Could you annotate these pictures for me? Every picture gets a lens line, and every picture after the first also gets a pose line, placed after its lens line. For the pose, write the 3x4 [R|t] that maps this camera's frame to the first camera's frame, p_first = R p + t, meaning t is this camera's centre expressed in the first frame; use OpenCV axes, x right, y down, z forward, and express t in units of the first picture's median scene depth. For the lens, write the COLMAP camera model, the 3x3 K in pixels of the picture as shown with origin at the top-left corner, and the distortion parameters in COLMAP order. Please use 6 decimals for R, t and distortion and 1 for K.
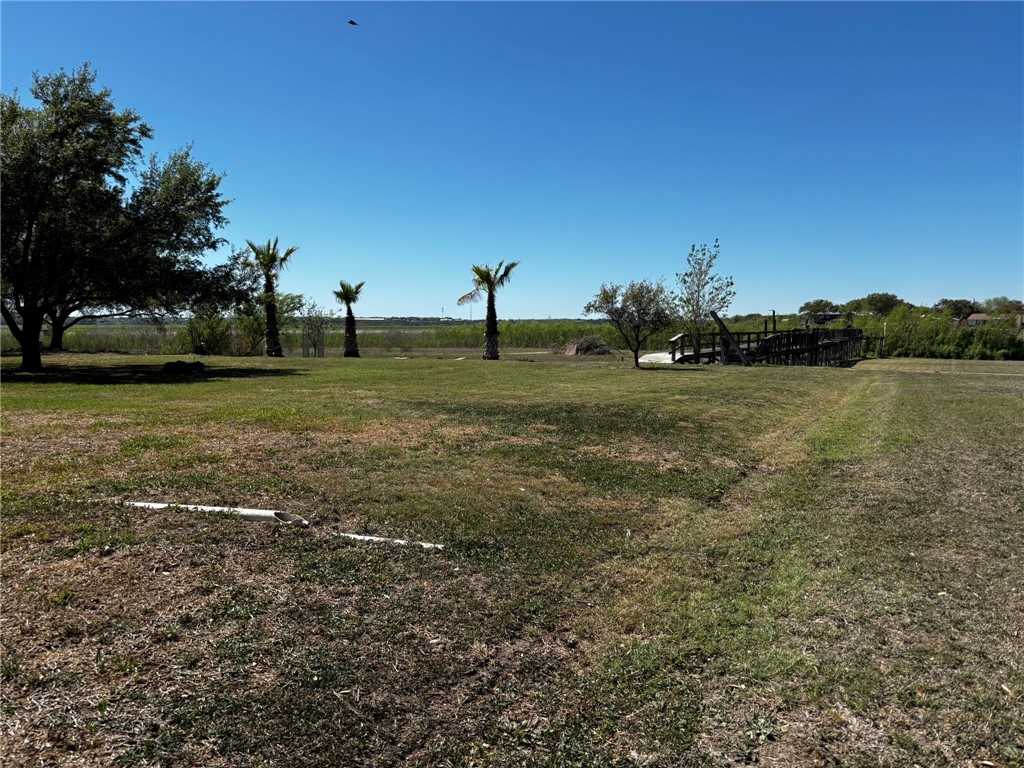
lens RADIAL K [[772.7, 0, 503.3], [0, 772.7, 379.9], [0, 0, 1]] dist [0.043312, -0.044848]
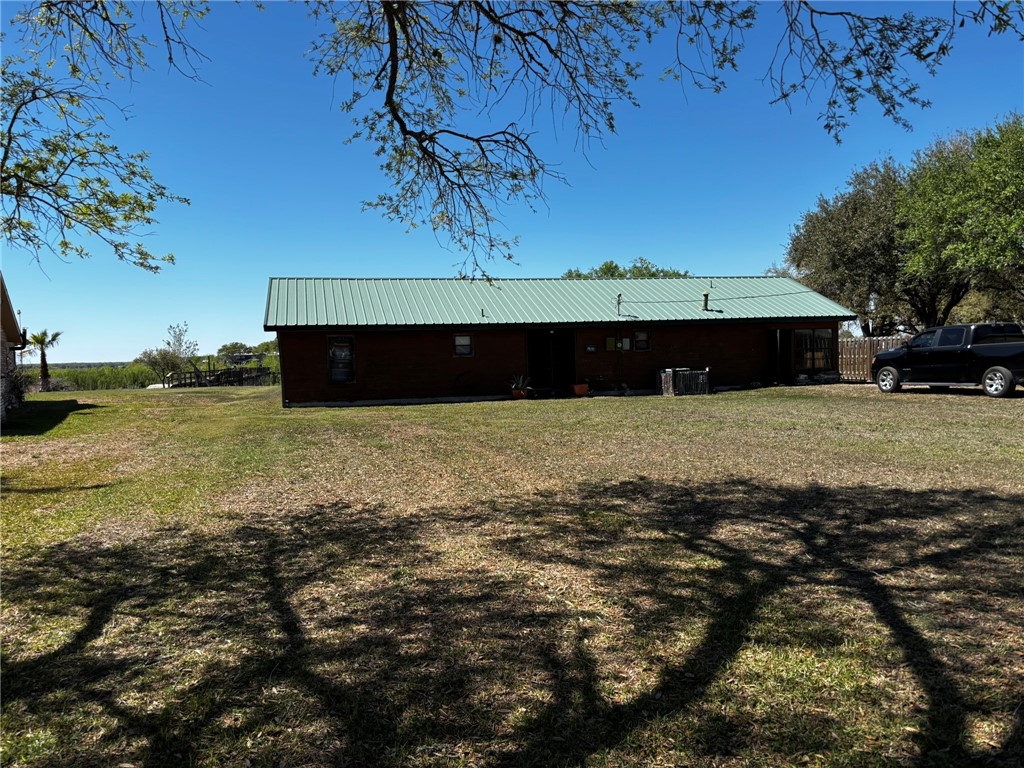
lens RADIAL K [[770.3, 0, 505.4], [0, 770.3, 403.6], [0, 0, 1]] dist [0.033461, -0.037474]
pose [[0.750199, -0.061178, 0.658376, -1.136059], [0.074818, 0.997170, 0.007406, 0.176183], [-0.656966, 0.043702, 0.752653, -2.609955]]
